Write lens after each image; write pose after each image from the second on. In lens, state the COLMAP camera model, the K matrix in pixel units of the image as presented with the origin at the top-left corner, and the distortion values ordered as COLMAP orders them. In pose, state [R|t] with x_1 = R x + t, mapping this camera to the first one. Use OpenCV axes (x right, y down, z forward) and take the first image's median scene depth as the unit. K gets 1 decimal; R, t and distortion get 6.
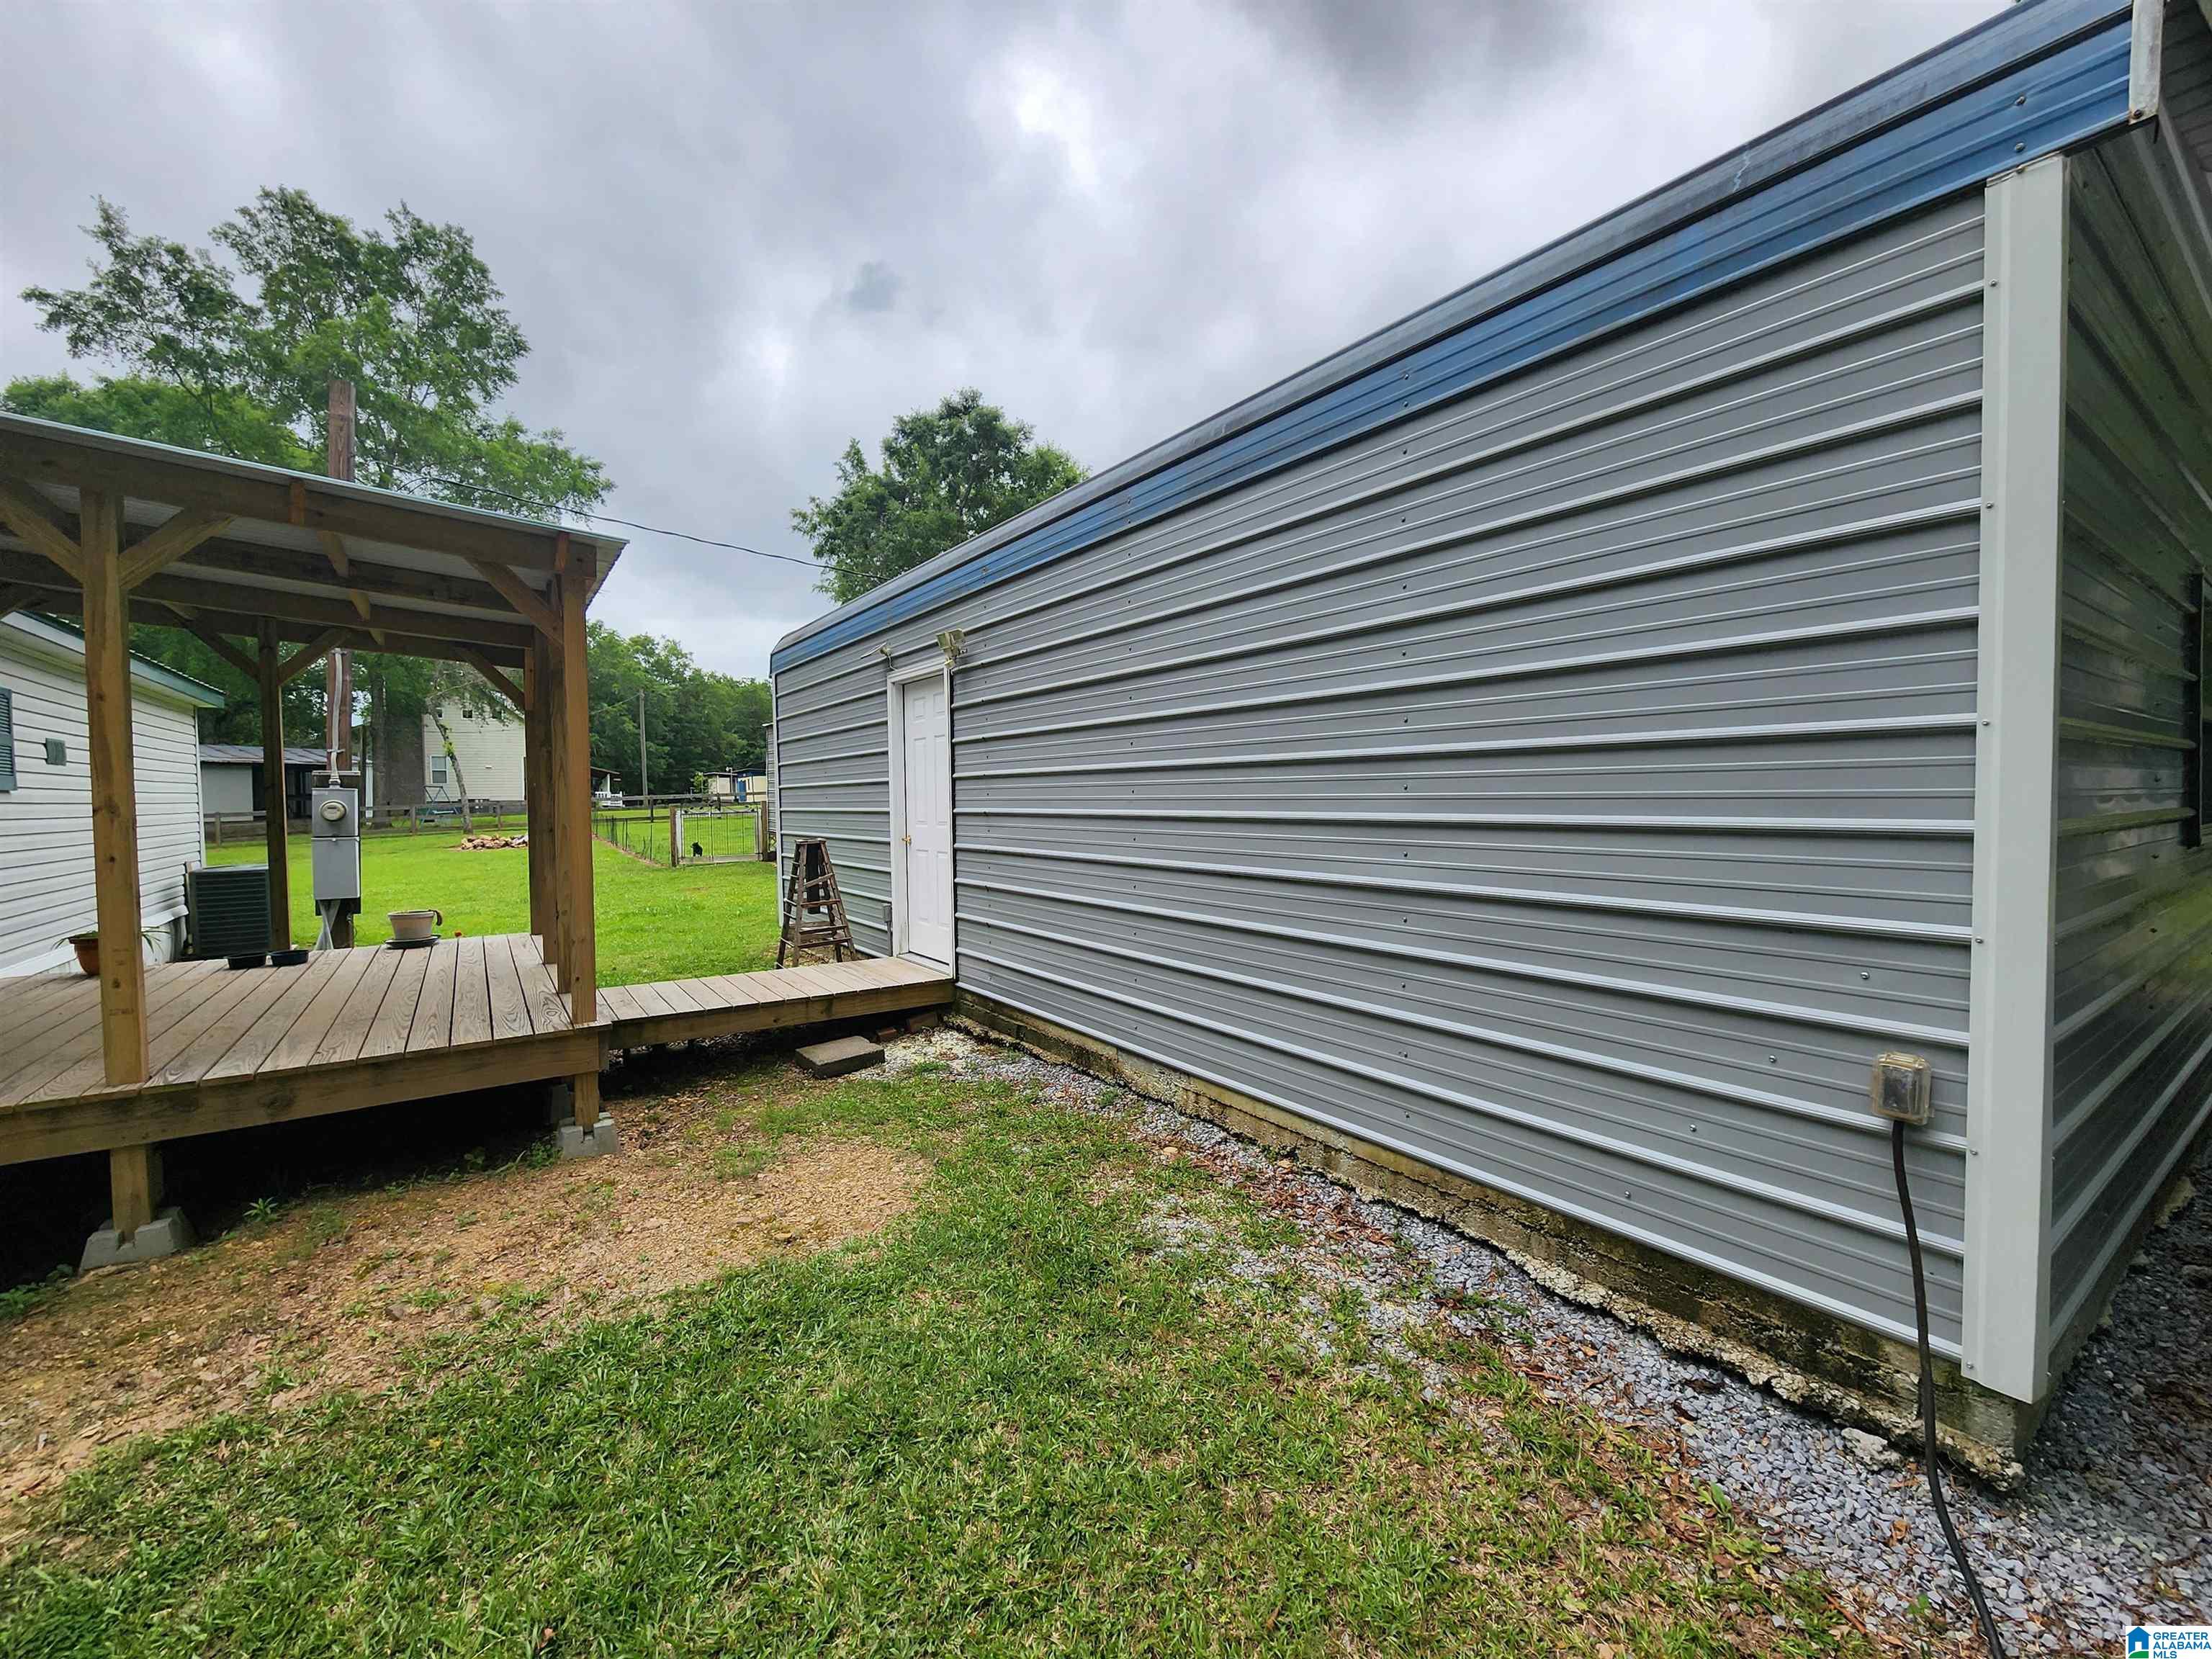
lens RADIAL K [[910.9, 0, 1101.0], [0, 910.9, 828.2], [0, 0, 1]] dist [-0.001018, -0.000717]
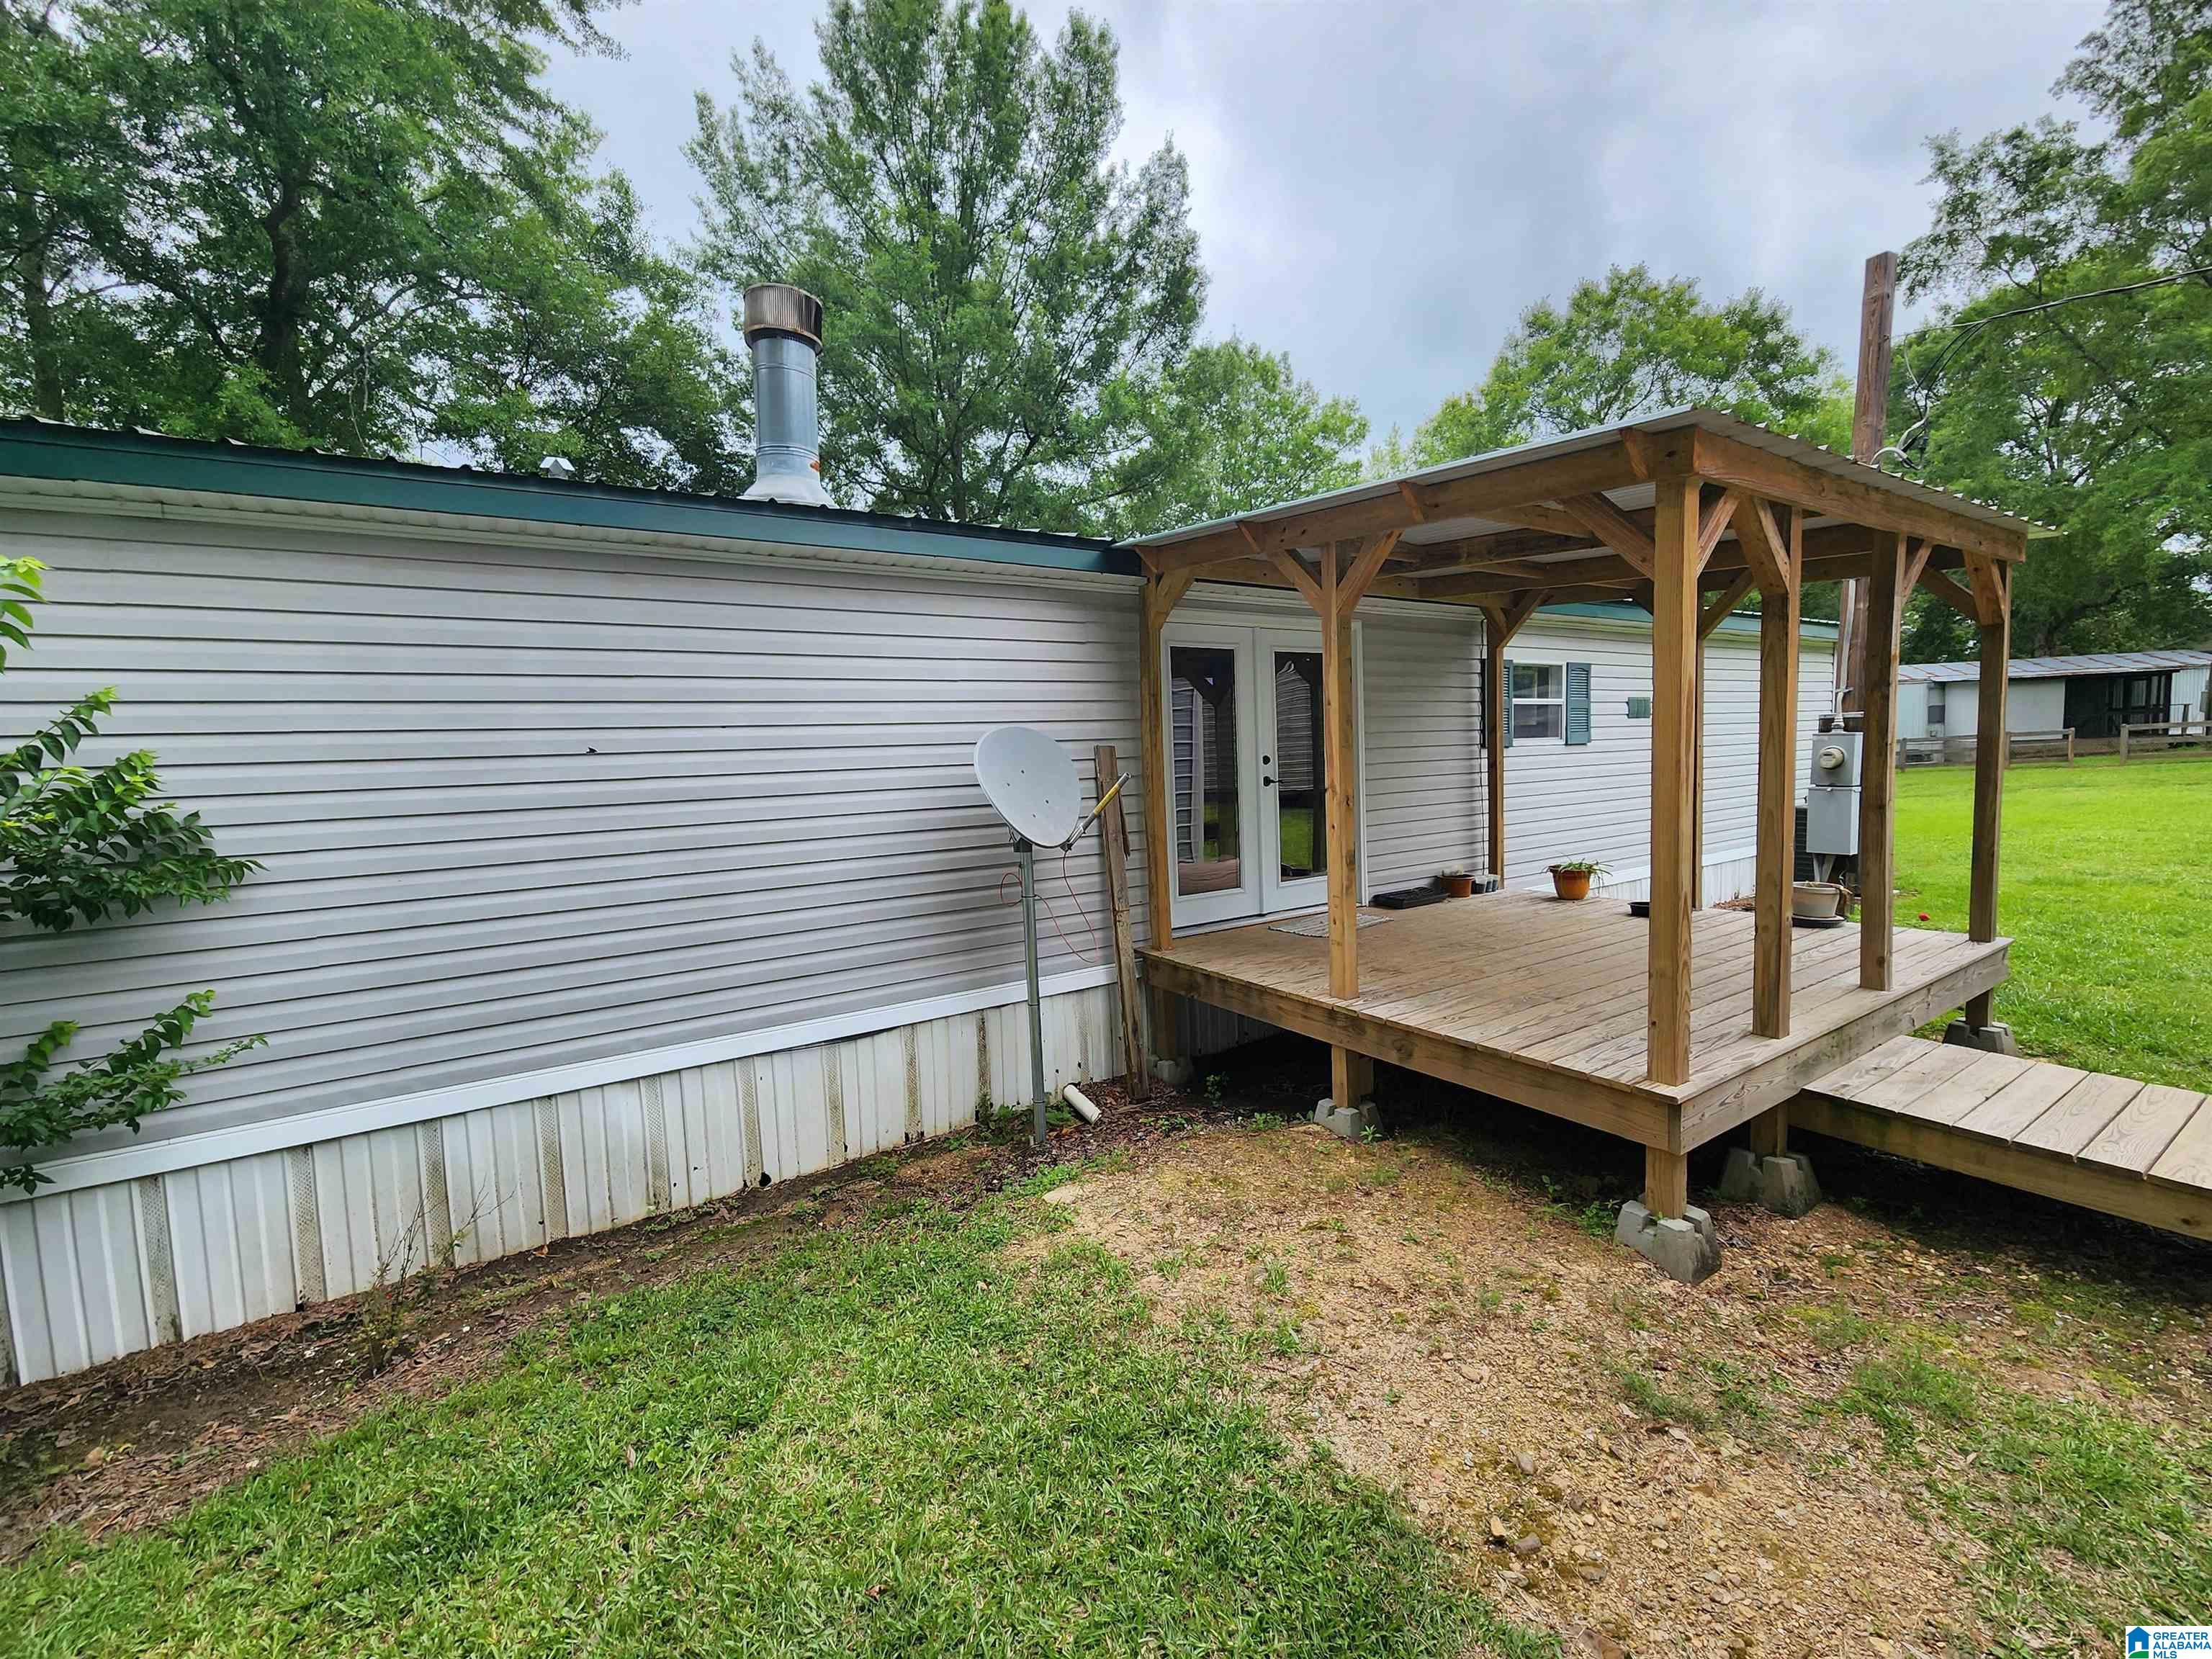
lens RADIAL K [[910.9, 0, 1101.0], [0, 910.9, 828.2], [0, 0, 1]] dist [-0.001018, -0.000717]
pose [[-0.036078, 0.093160, -0.994997, 0.179510], [0.005838, 0.995648, 0.093010, -0.069422], [0.999332, -0.002453, -0.036465, 0.556664]]
